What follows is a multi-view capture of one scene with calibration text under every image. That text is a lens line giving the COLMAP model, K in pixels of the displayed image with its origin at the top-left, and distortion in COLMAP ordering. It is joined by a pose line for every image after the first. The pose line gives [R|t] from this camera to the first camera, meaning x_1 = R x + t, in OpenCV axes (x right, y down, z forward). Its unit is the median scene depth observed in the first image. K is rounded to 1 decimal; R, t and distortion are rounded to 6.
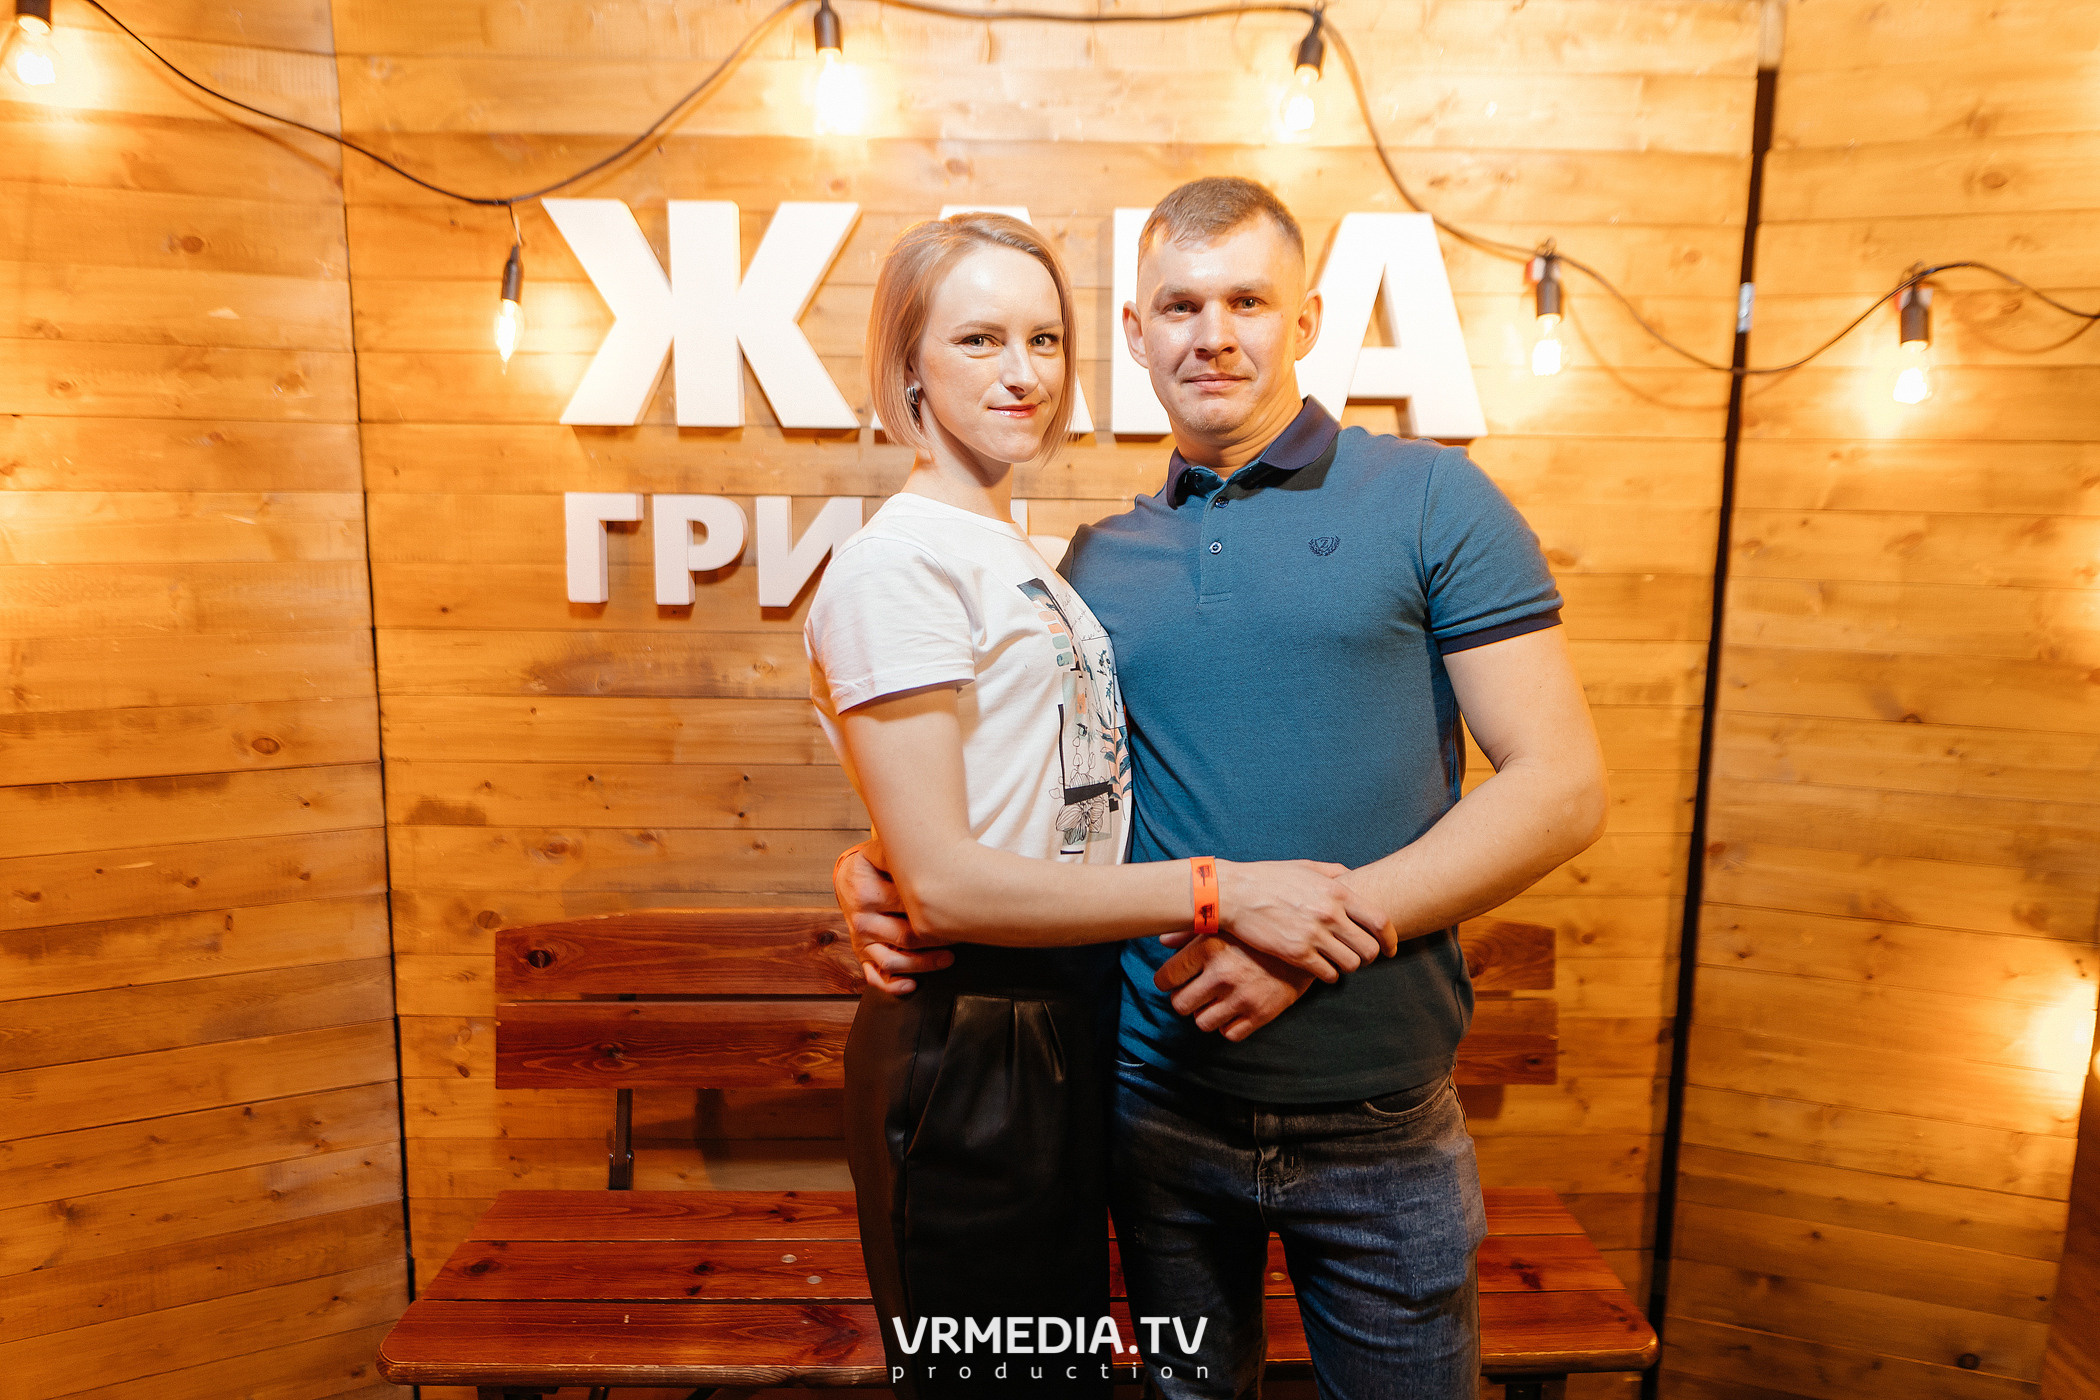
lens RADIAL K [[1265.2, 0, 1066.9], [0, 1265.2, 654.4], [0, 0, 1]] dist [-0.013604, 0.002694]
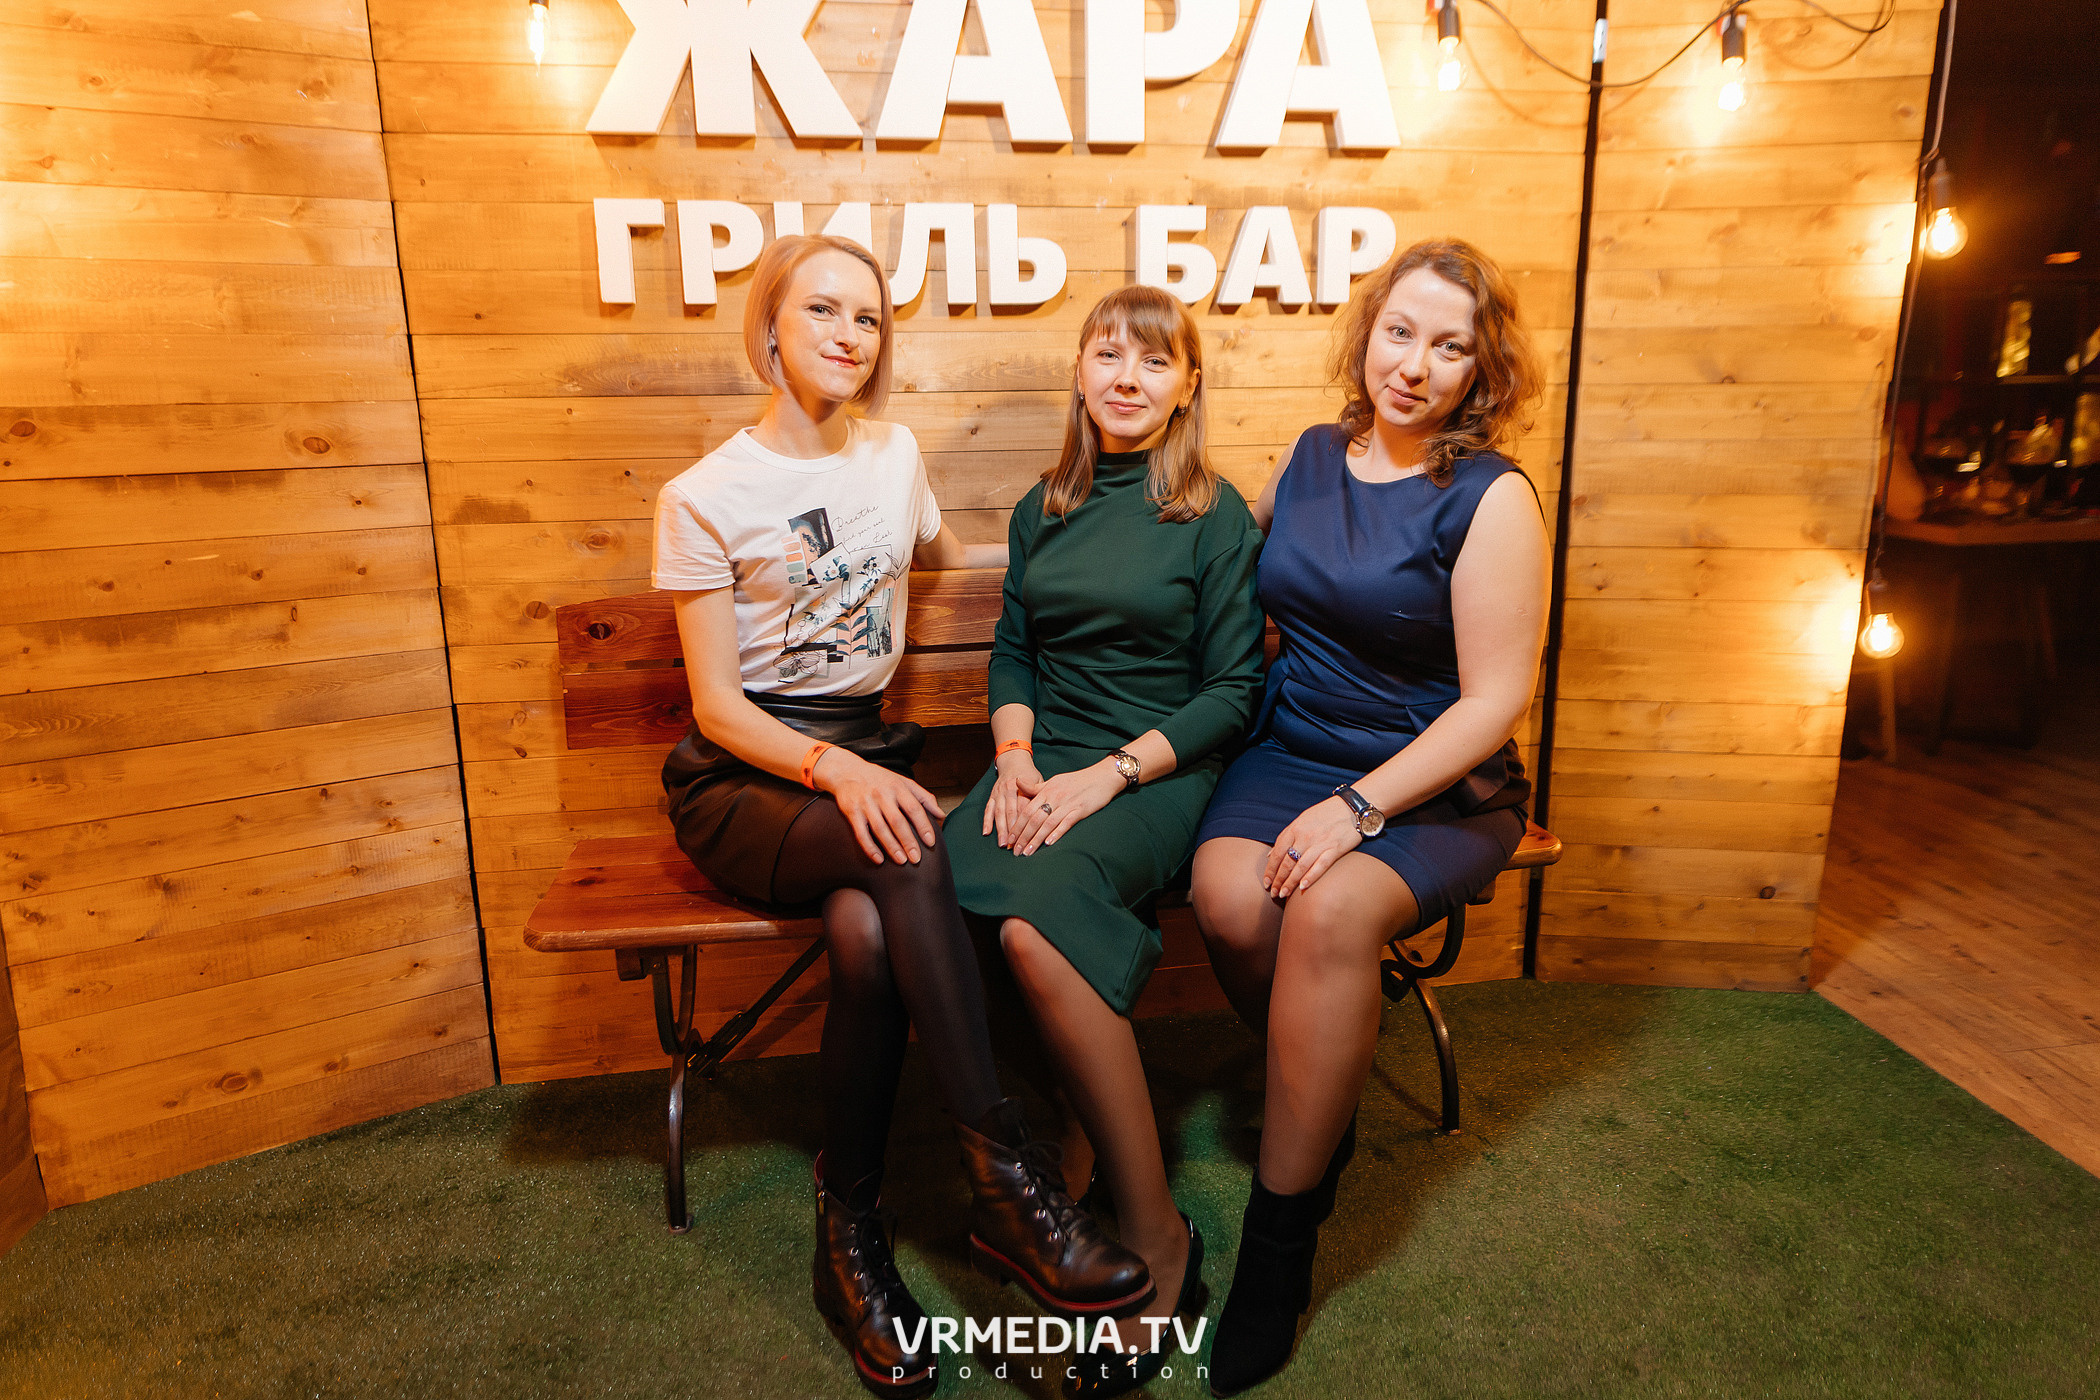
lens RADIAL K [[1265.2, 0, 1045.0], [0, 1265.2, 699.1], [0, 0, 1]] dist [-0.013604, 0.002694]
pose [[0.988190, -0.057661, 0.141974, -0.192299], [0.045561, 0.995162, 0.087047, 0.222597], [-0.146306, -0.079551, 0.986036, -0.157864]]
